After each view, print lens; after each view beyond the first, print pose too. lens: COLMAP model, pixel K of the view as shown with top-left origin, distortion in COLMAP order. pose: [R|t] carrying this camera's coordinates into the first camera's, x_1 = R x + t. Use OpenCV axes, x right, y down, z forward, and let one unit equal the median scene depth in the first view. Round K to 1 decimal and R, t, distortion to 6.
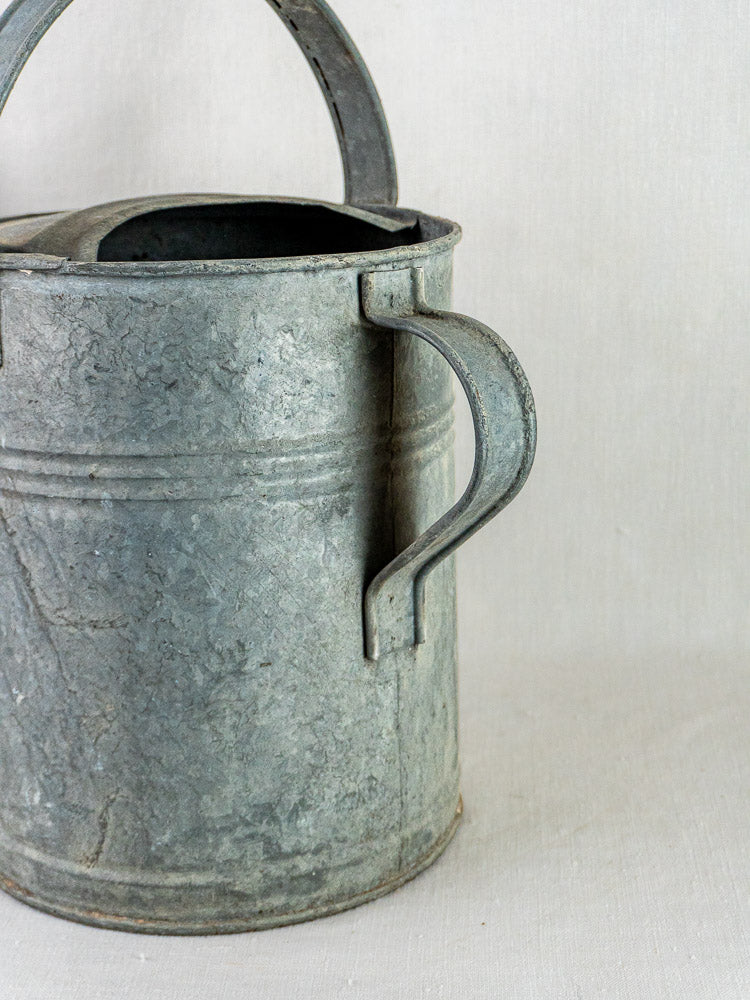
lens RADIAL K [[1762.5, 0, 375.0], [0, 1762.5, 500.0], [0, 0, 1]] dist [0.007600, 0.118514]
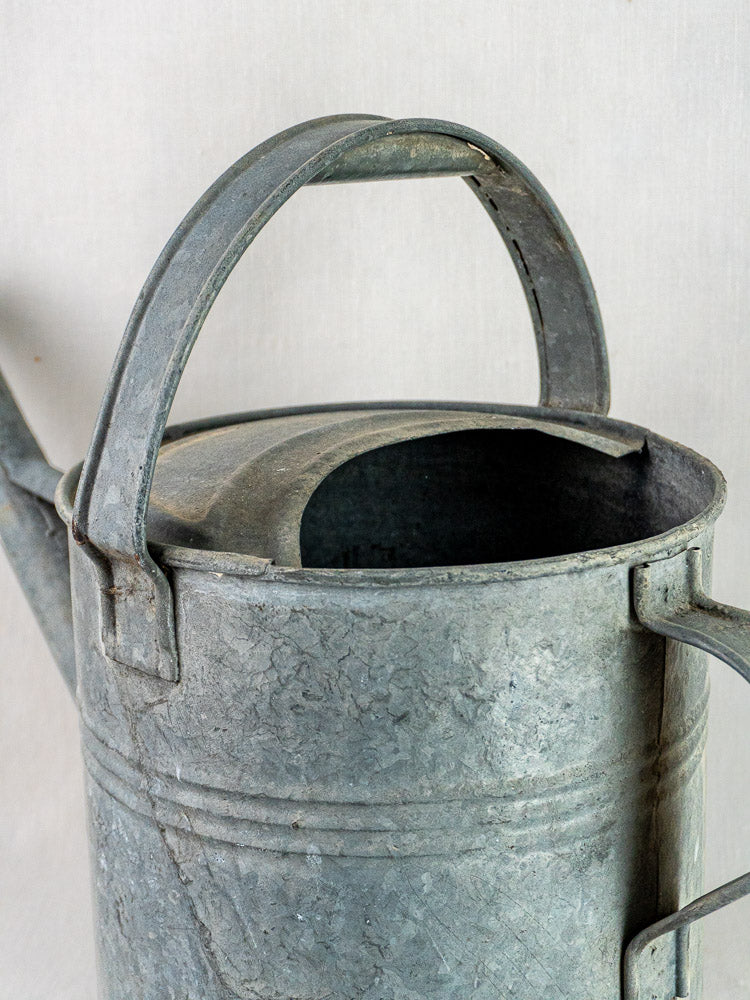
lens RADIAL K [[1783.8, 0, 375.0], [0, 1783.8, 500.0], [0, 0, 1]] dist [0.008122, 0.246656]
pose [[0.999991, -0.004146, 0.000882, -0.124024], [0.004145, 0.999989, 0.002131, -0.159935], [-0.000891, -0.002128, 0.999997, 0.196247]]
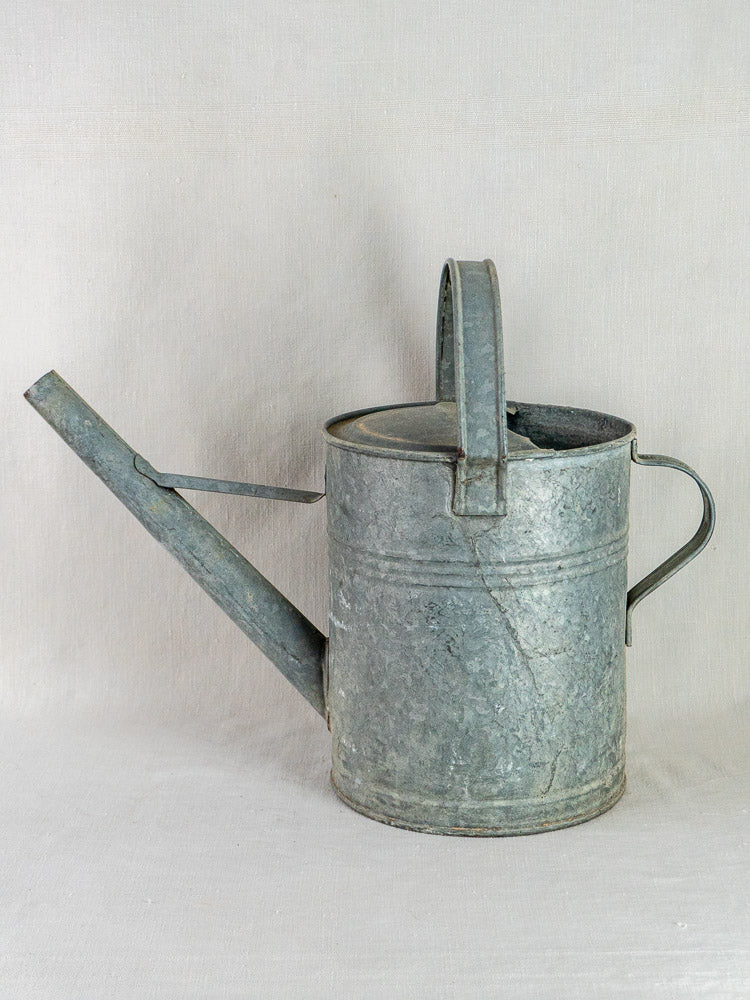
lens RADIAL K [[1783.8, 0, 375.0], [0, 1783.8, 500.0], [0, 0, 1]] dist [0.008122, 0.246656]
pose [[0.710247, -0.135024, 0.690882, -1.528500], [0.176307, 0.984272, 0.011115, -0.133719], [-0.681517, 0.113914, 0.722882, -0.192476]]
